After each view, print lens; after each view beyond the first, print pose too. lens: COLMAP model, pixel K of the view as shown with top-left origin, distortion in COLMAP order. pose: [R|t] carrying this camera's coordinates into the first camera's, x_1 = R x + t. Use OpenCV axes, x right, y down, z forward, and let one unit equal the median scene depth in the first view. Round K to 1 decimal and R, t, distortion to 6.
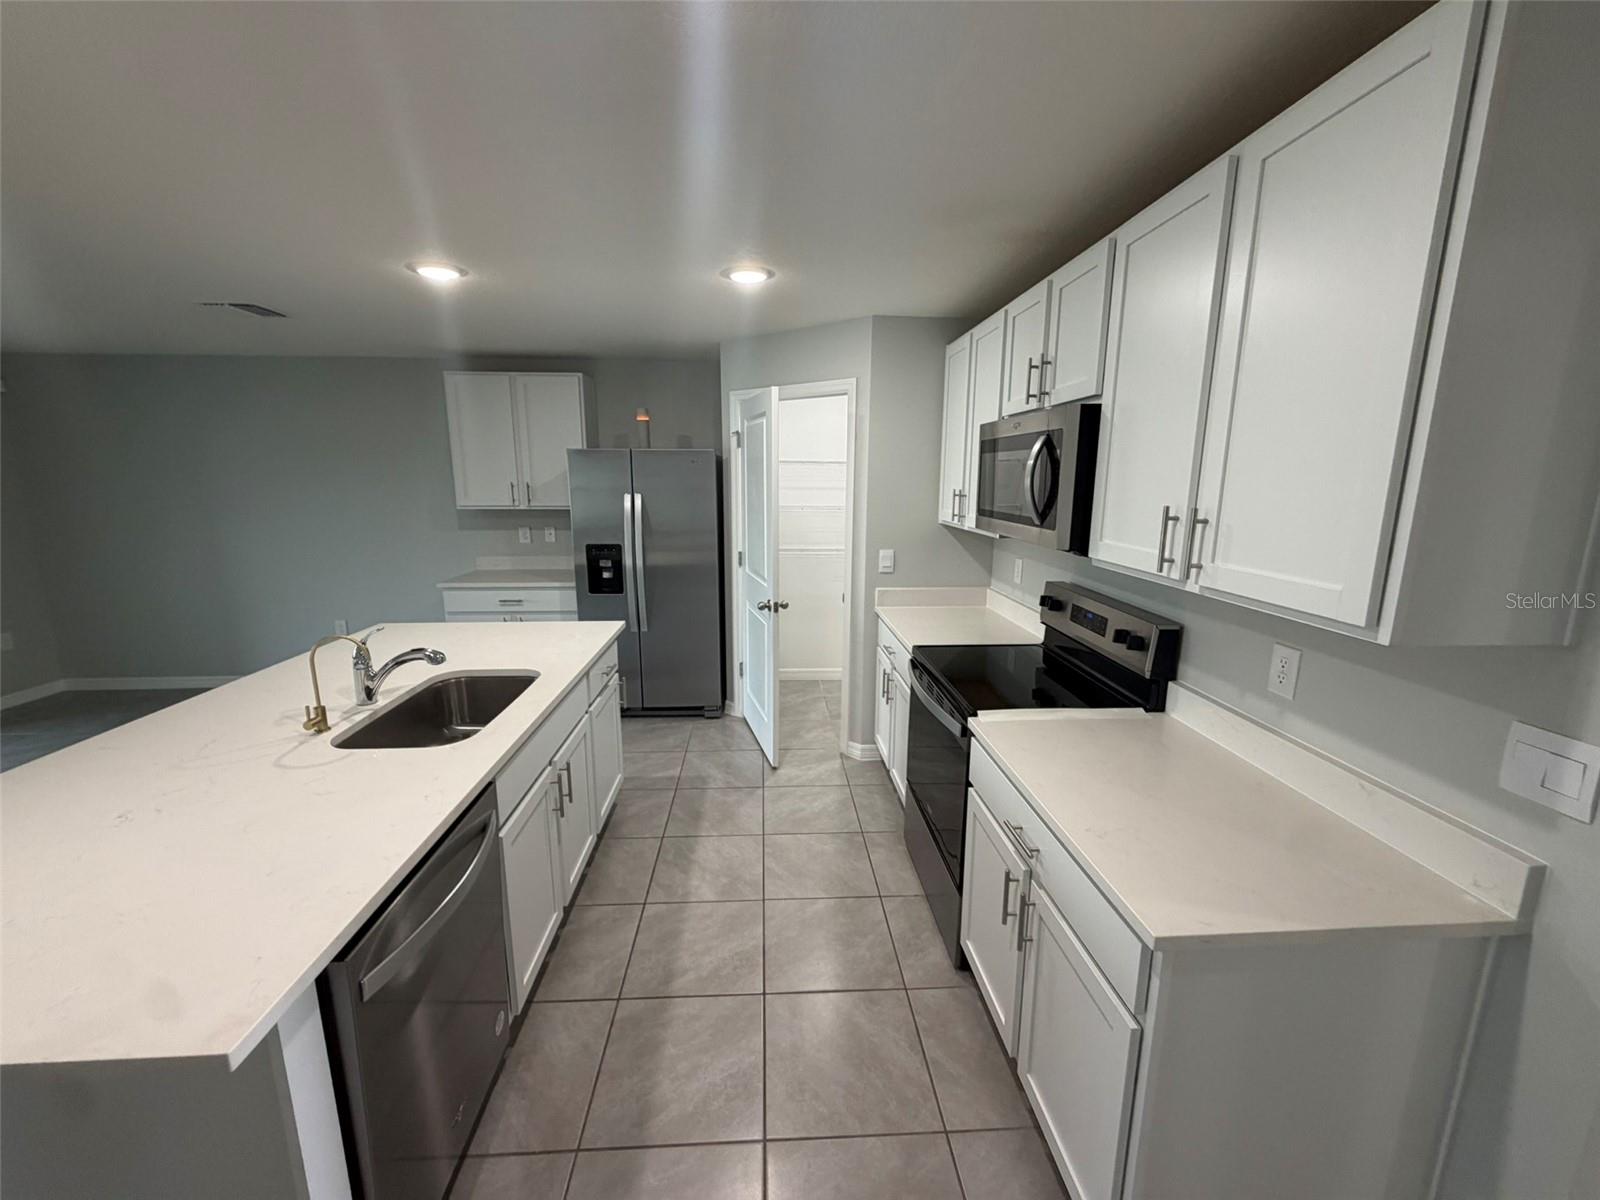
lens RADIAL K [[641.3, 0, 794.5], [0, 641.3, 598.3], [0, 0, 1]] dist [-0.000527, -0.000048]
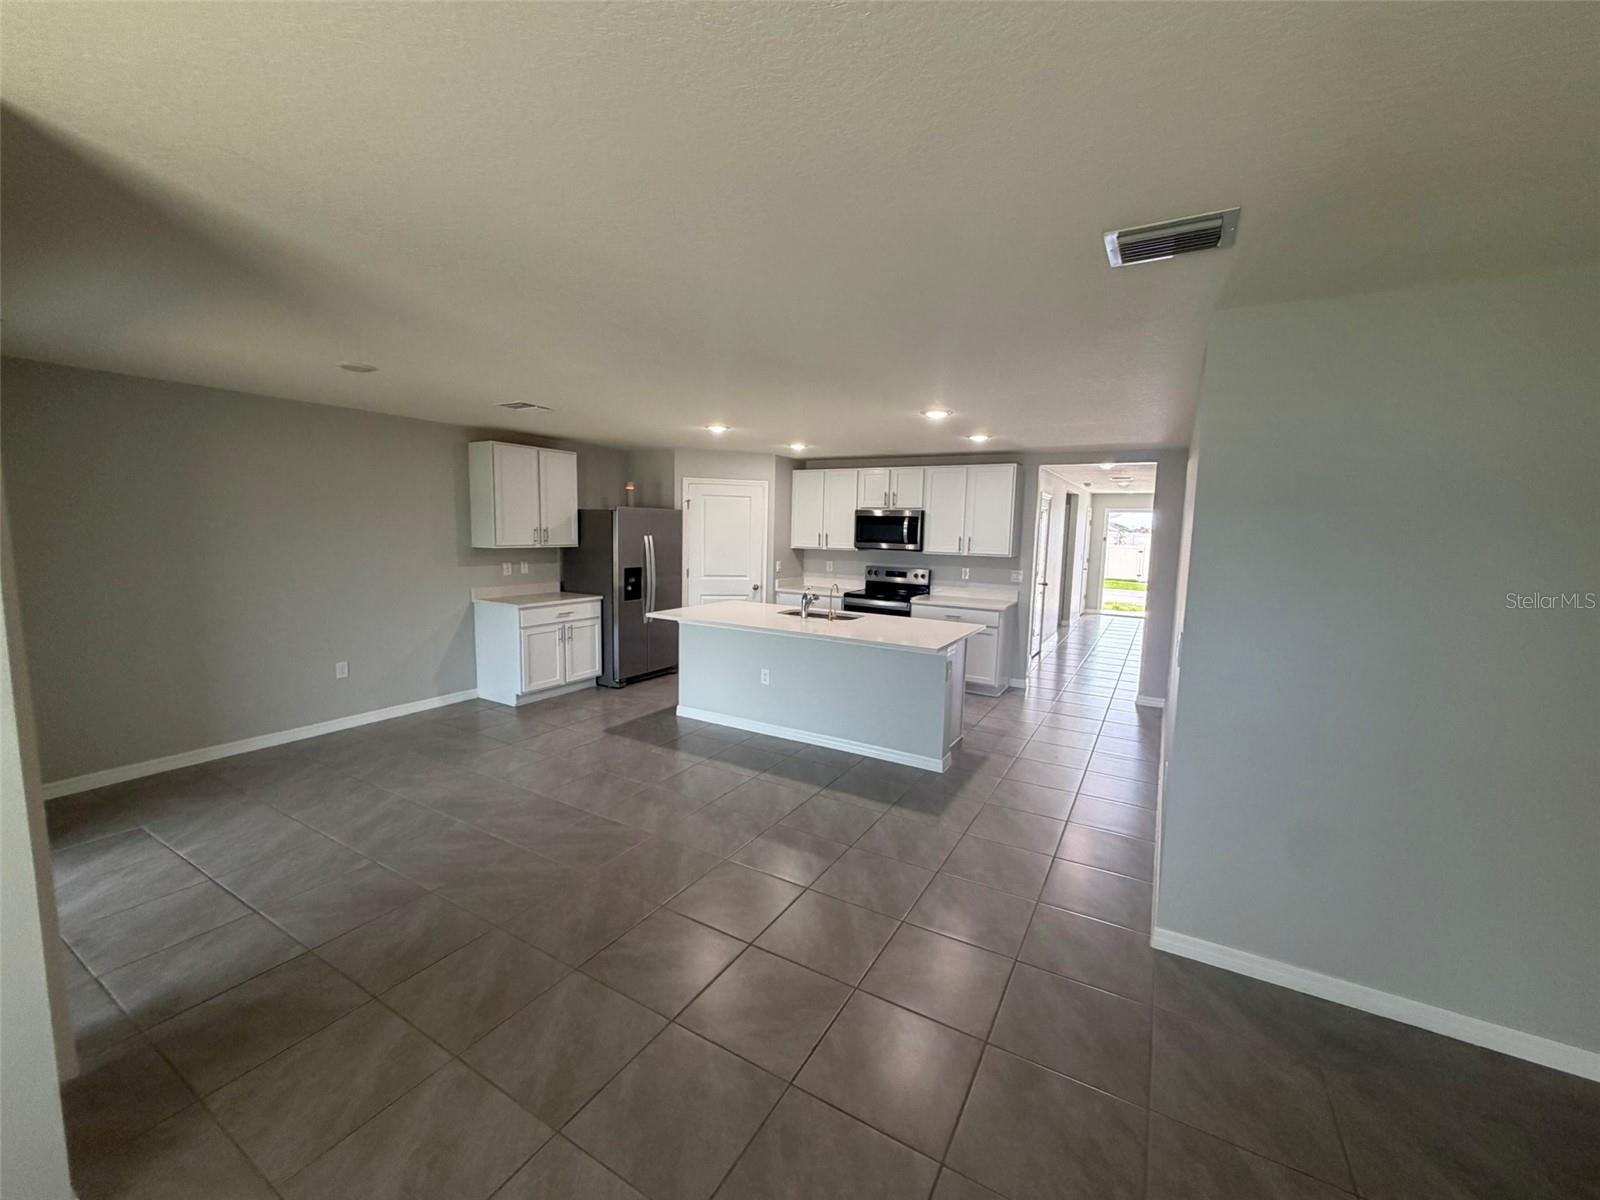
lens RADIAL K [[641.3, 0, 800.4], [0, 641.3, 598.7], [0, 0, 1]] dist [-0.000527, -0.000048]
pose [[0.543235, -0.084922, 0.835274, -1.623665], [0.139103, 0.990225, 0.010208, 0.035938], [-0.827977, 0.110644, 0.549738, -0.214581]]
